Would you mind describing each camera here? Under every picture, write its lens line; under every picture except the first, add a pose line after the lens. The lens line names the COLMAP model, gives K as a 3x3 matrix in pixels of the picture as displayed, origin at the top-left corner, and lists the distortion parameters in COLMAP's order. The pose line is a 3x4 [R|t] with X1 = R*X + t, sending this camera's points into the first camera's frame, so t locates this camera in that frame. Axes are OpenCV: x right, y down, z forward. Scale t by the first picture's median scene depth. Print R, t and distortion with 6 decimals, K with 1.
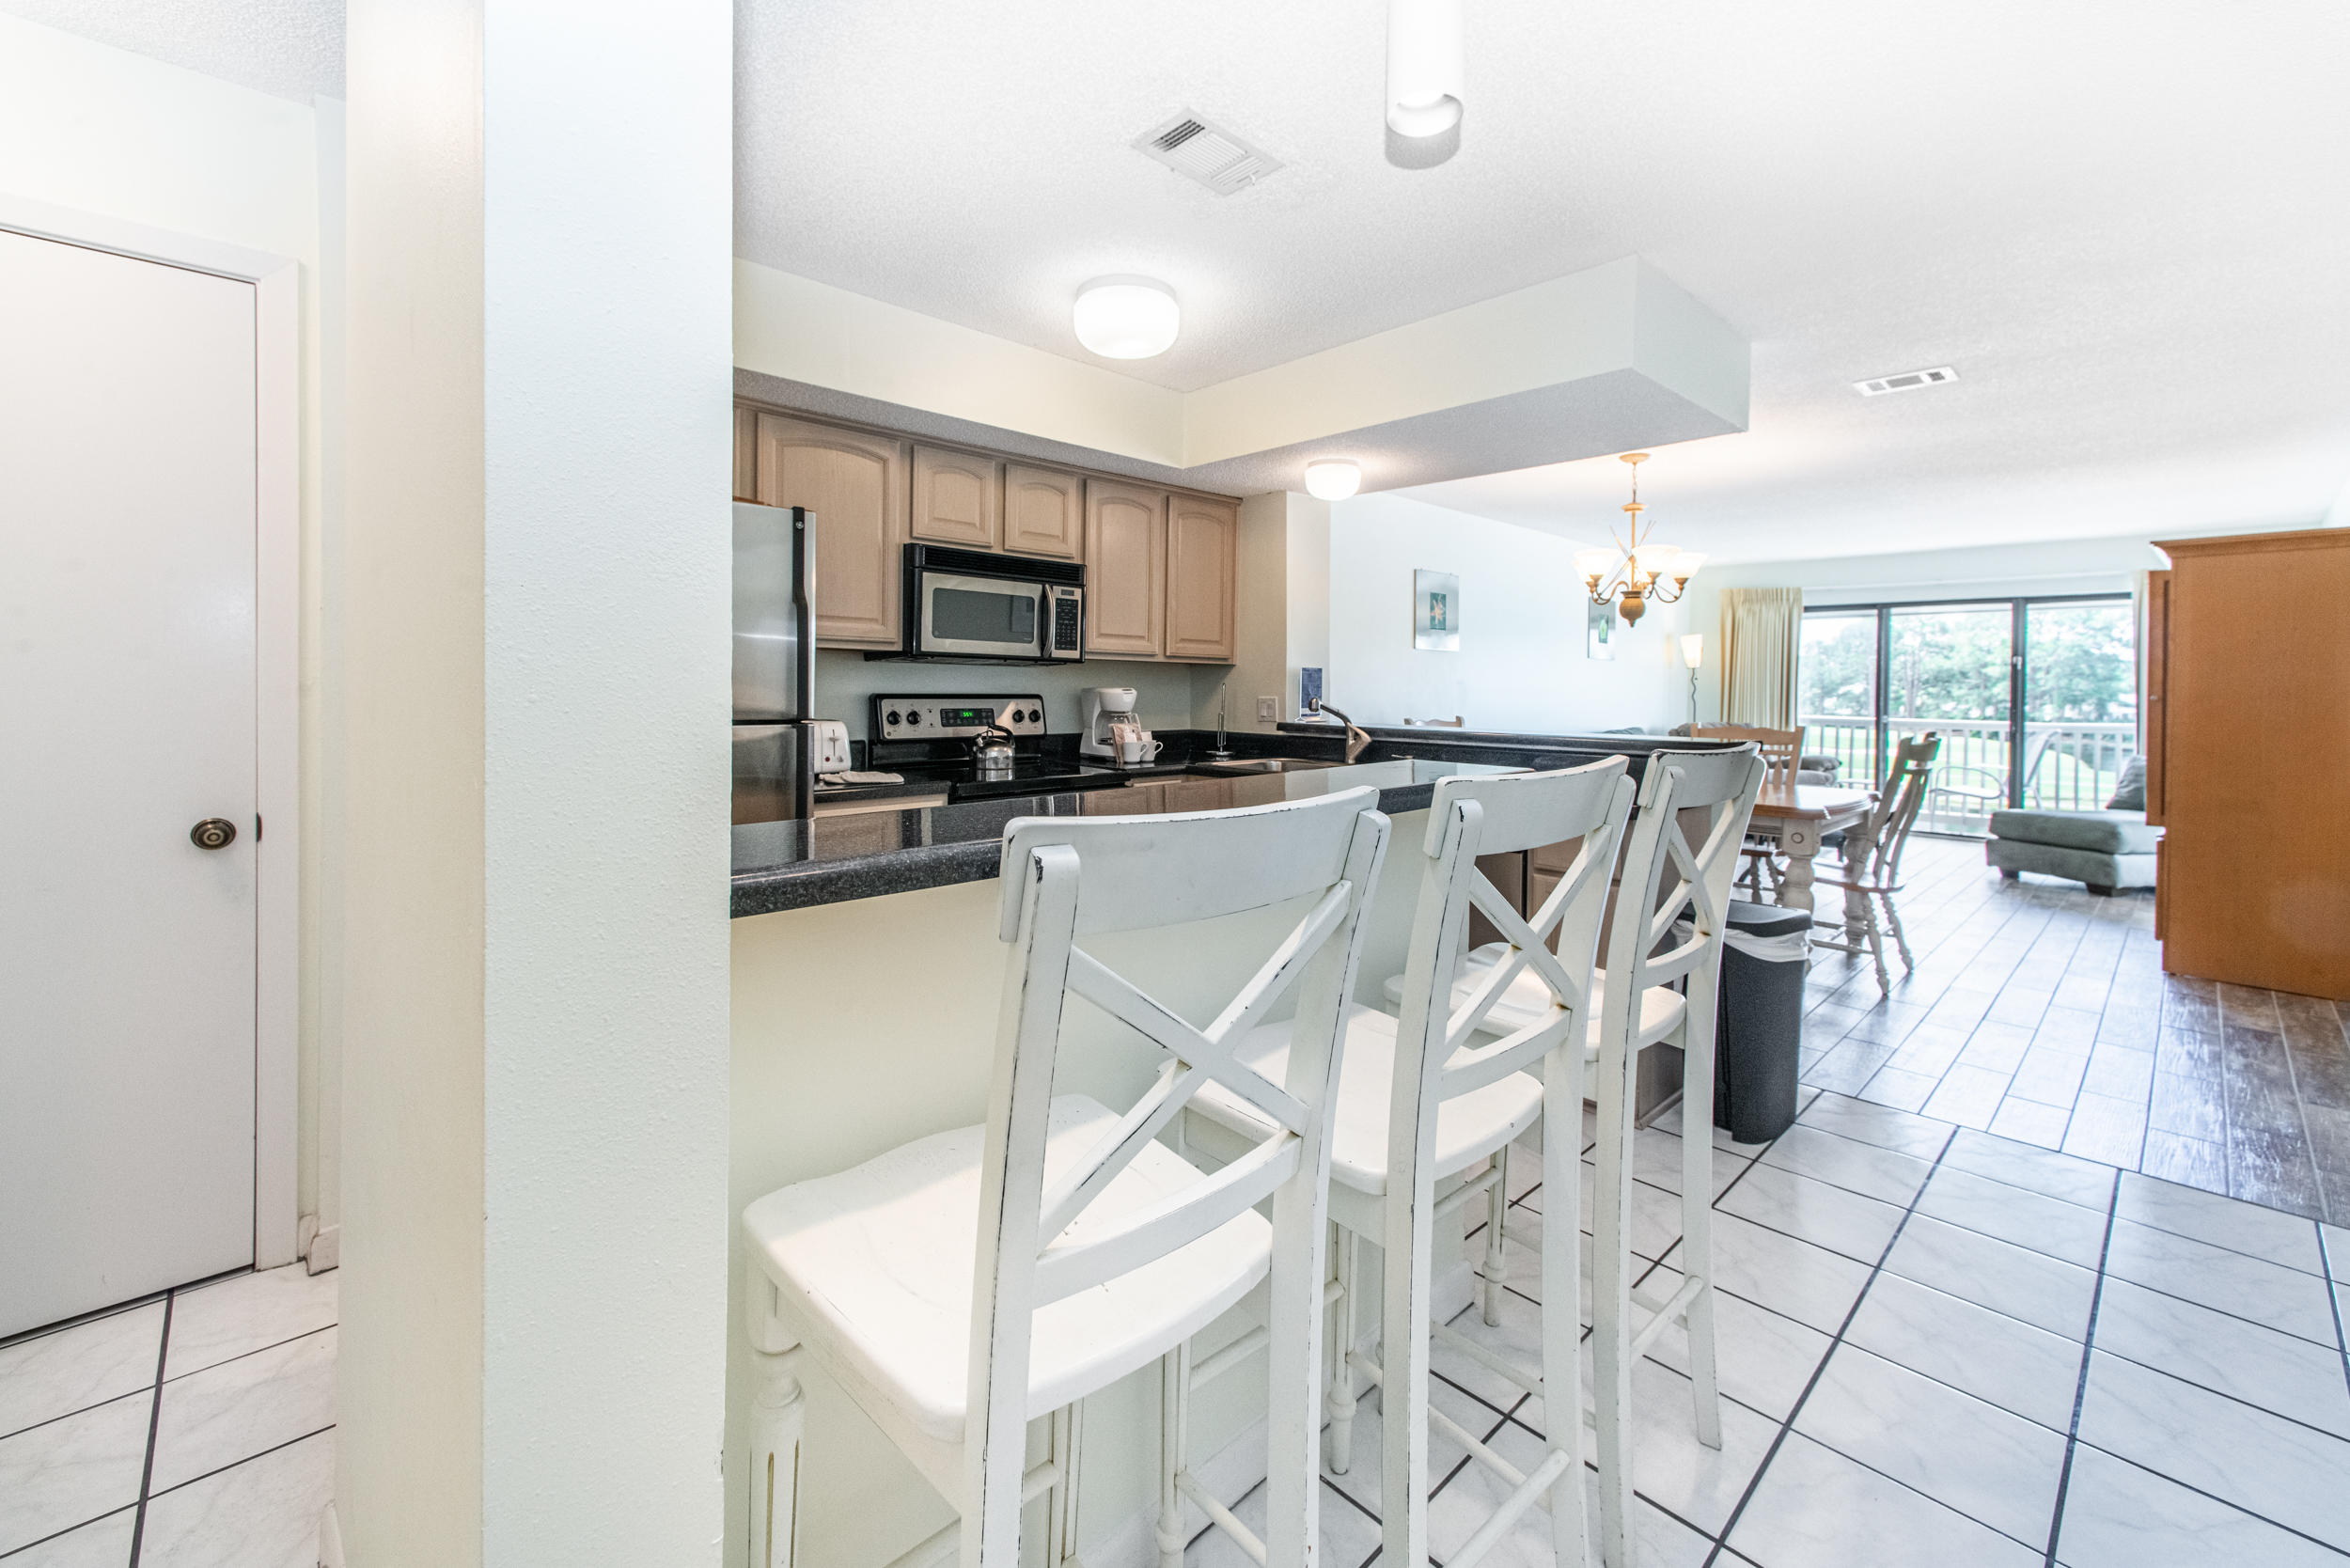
lens RADIAL K [[973.0, 0, 1187.3], [0, 973.0, 703.5], [0, 0, 1]] dist [0.003627, 0.000951]
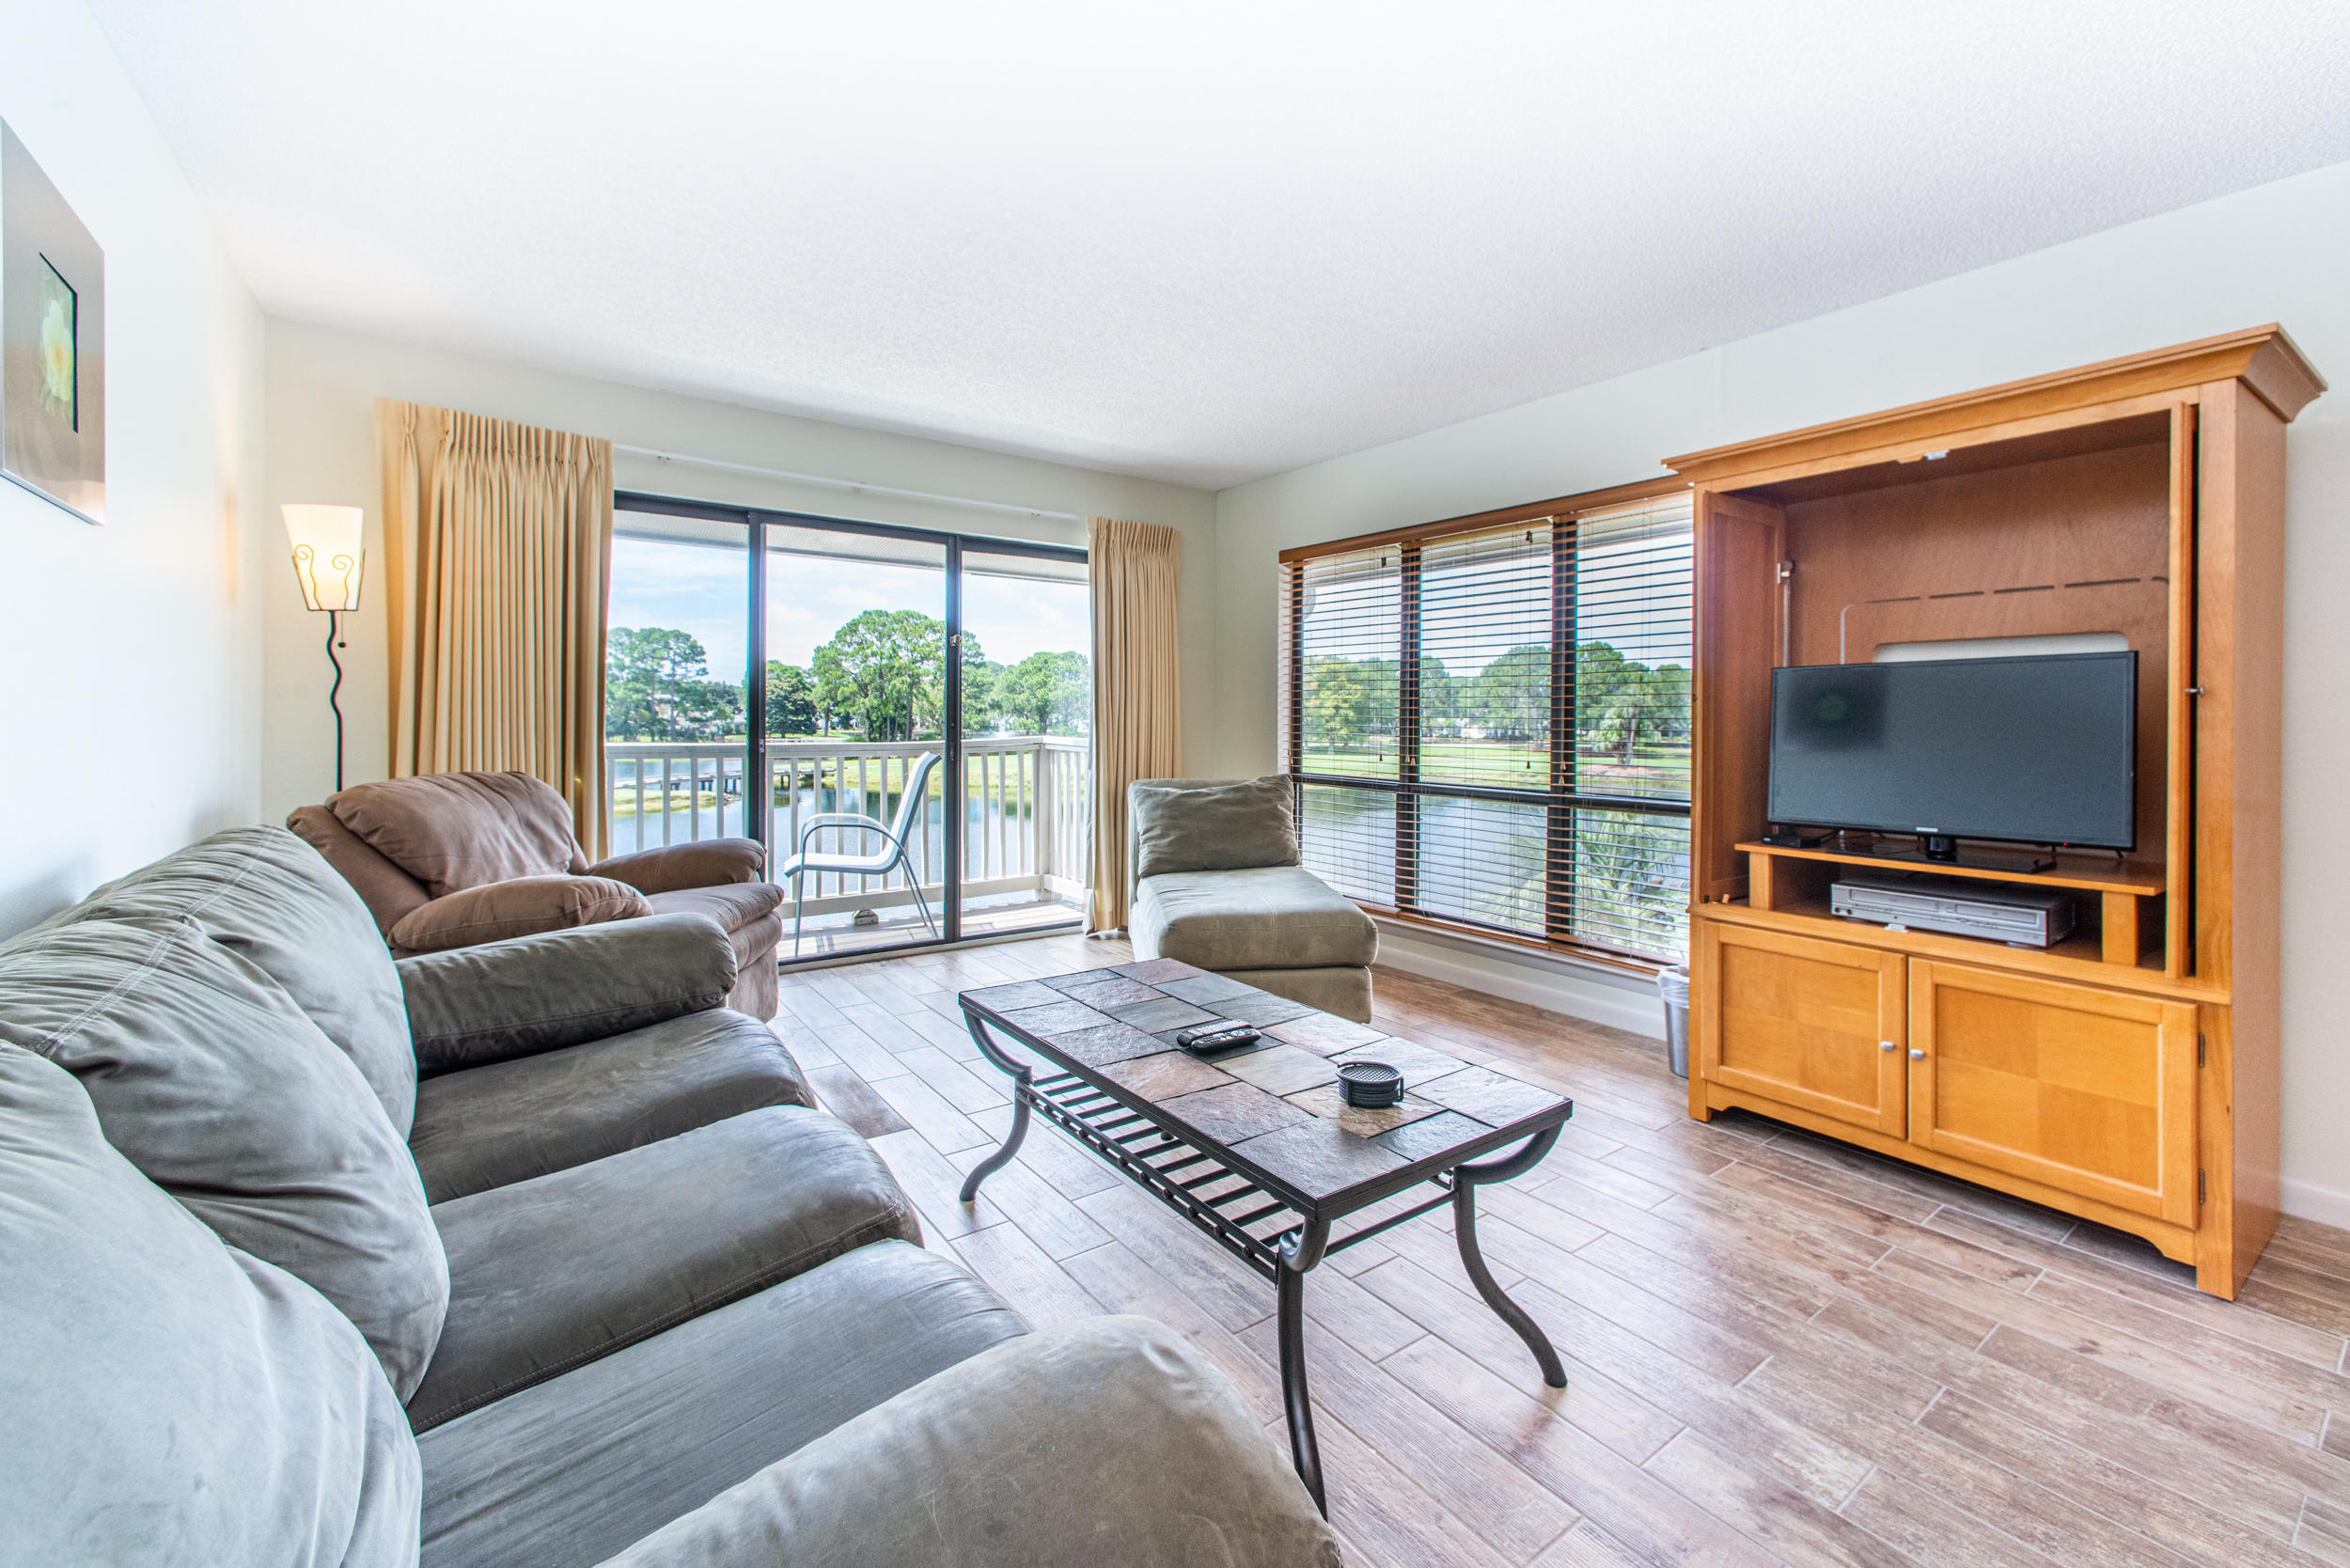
lens RADIAL K [[973.0, 0, 1176.6], [0, 973.0, 724.5], [0, 0, 1]] dist [0.003627, 0.000951]
pose [[0.134855, -0.017881, 0.990704, 0.494045], [0.008231, 0.999823, 0.016925, -0.005508], [-0.990831, 0.005872, 0.134978, 1.410928]]
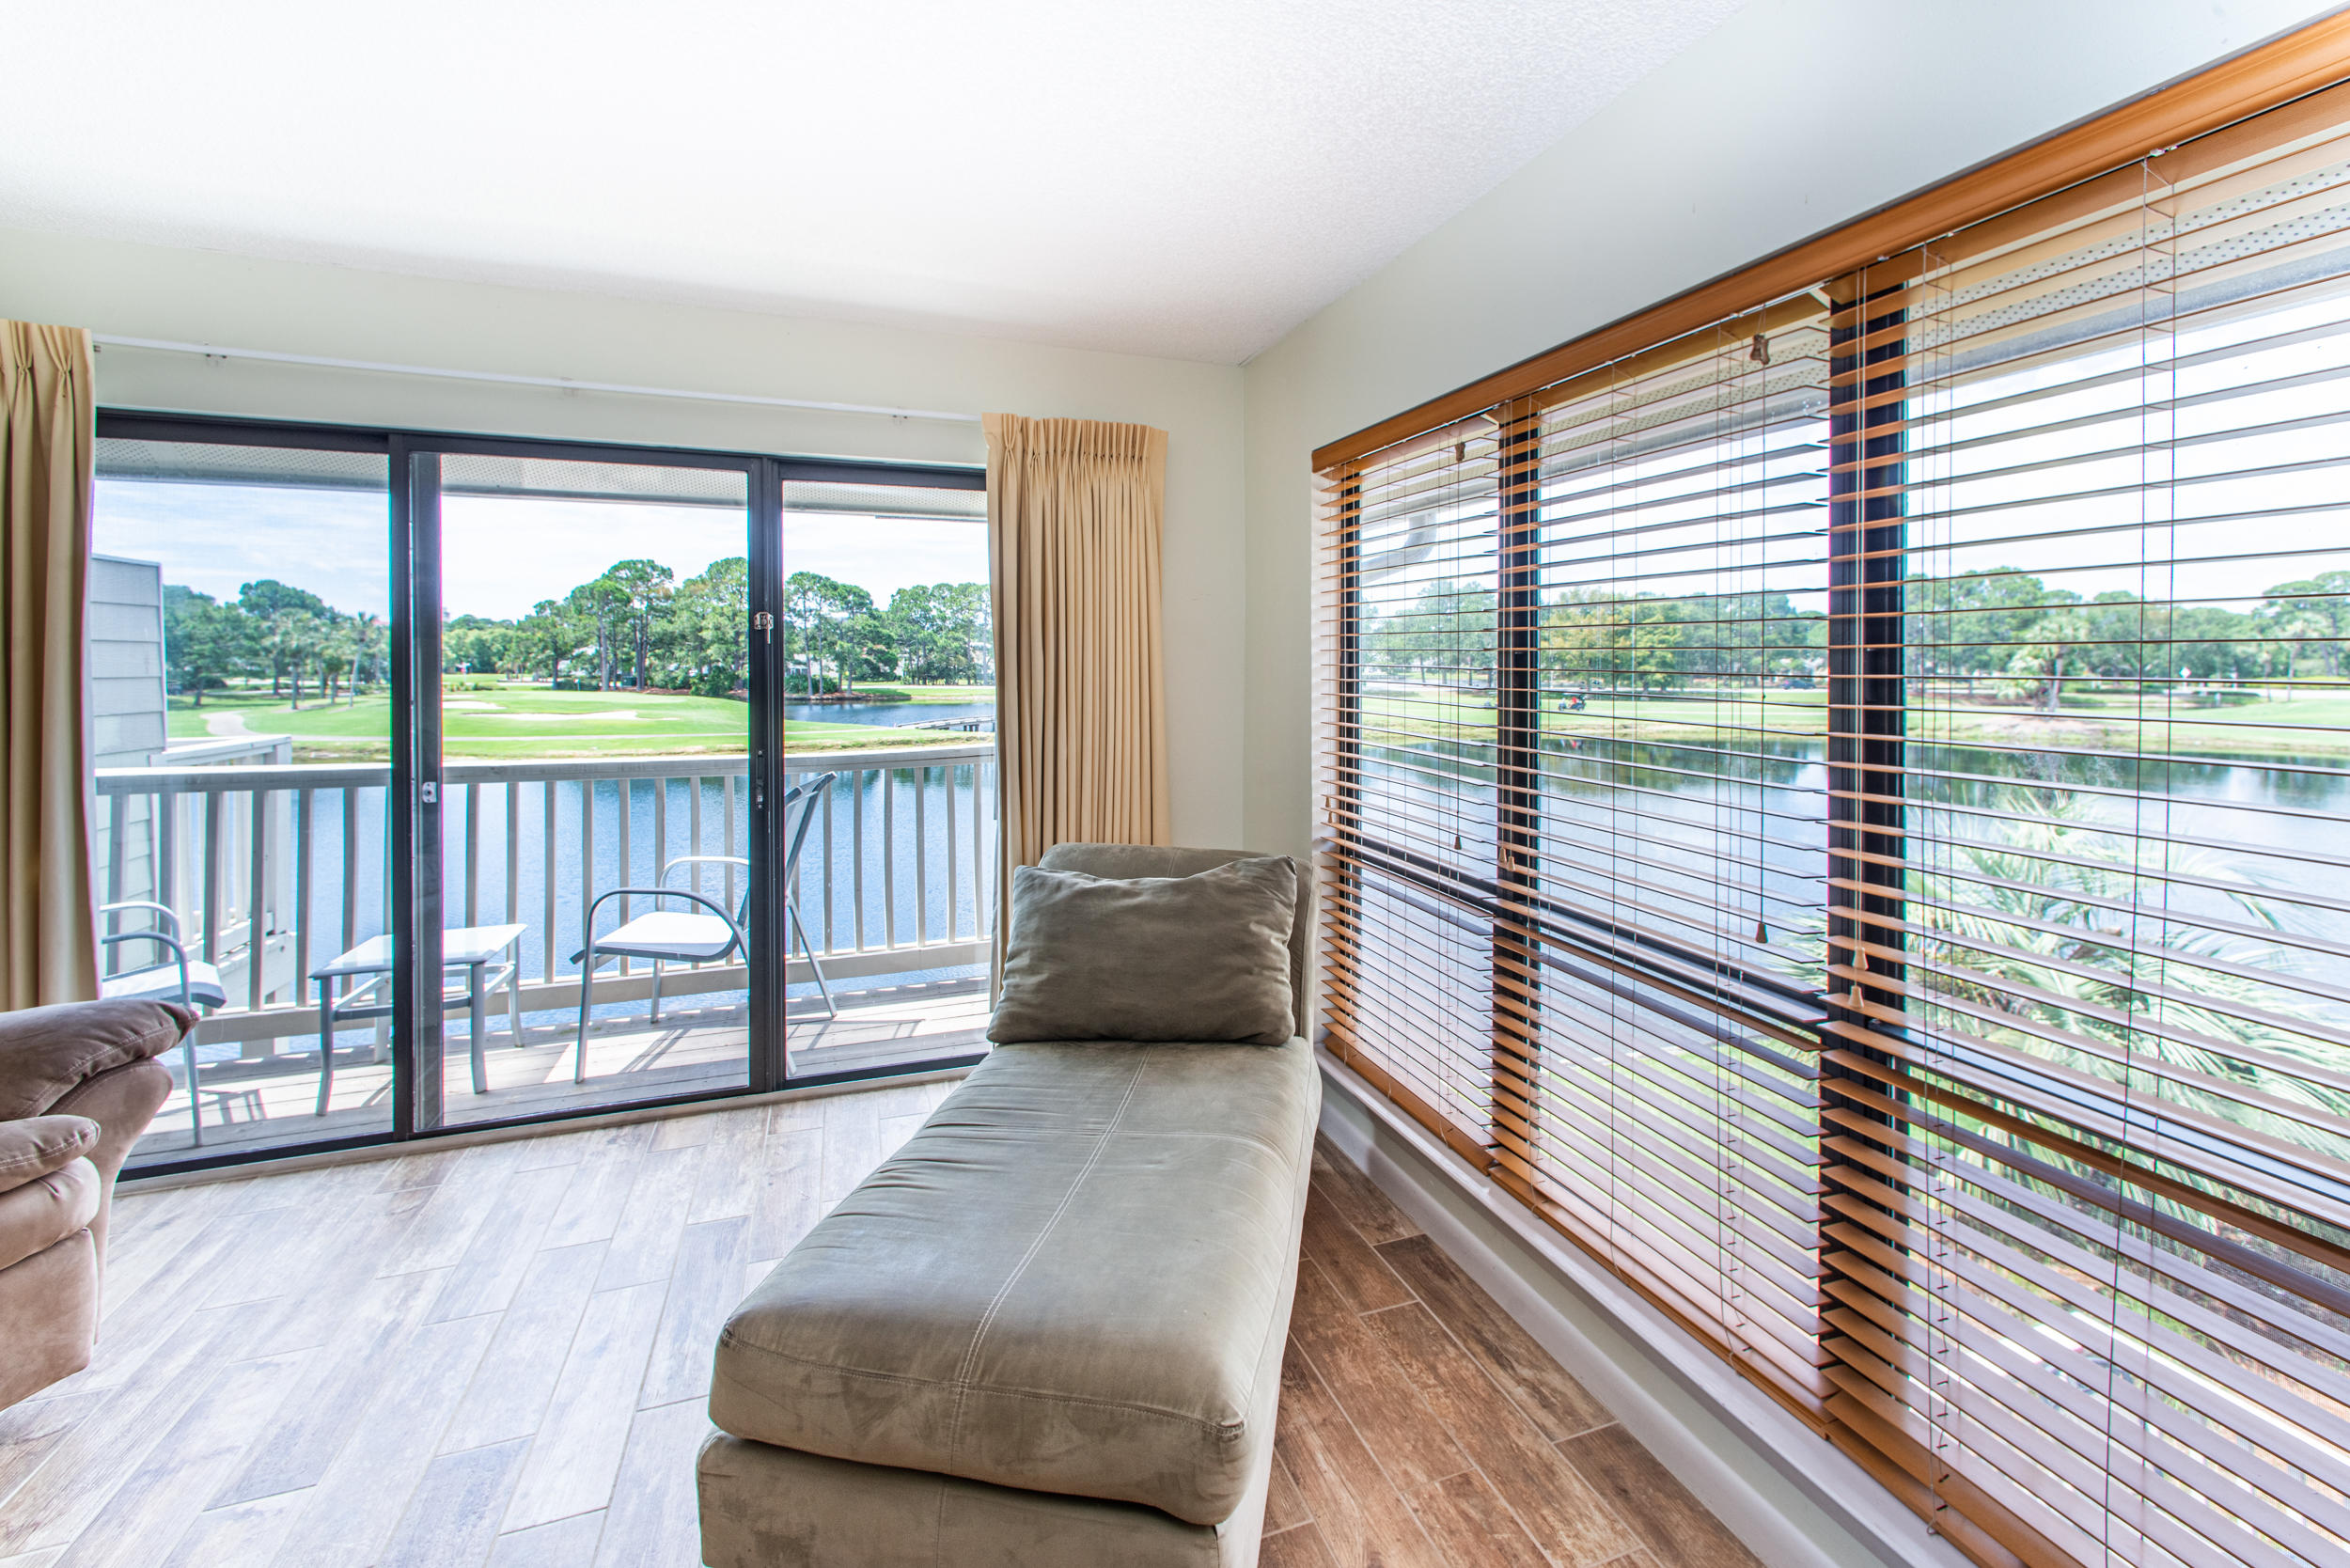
lens RADIAL K [[973.0, 0, 1176.4], [0, 973.0, 655.0], [0, 0, 1]] dist [0.003627, 0.000951]
pose [[0.417822, -0.008077, 0.908493, 1.027461], [0.017016, 0.999855, 0.001063, -0.053685], [-0.908369, 0.015015, 0.417899, 1.249153]]
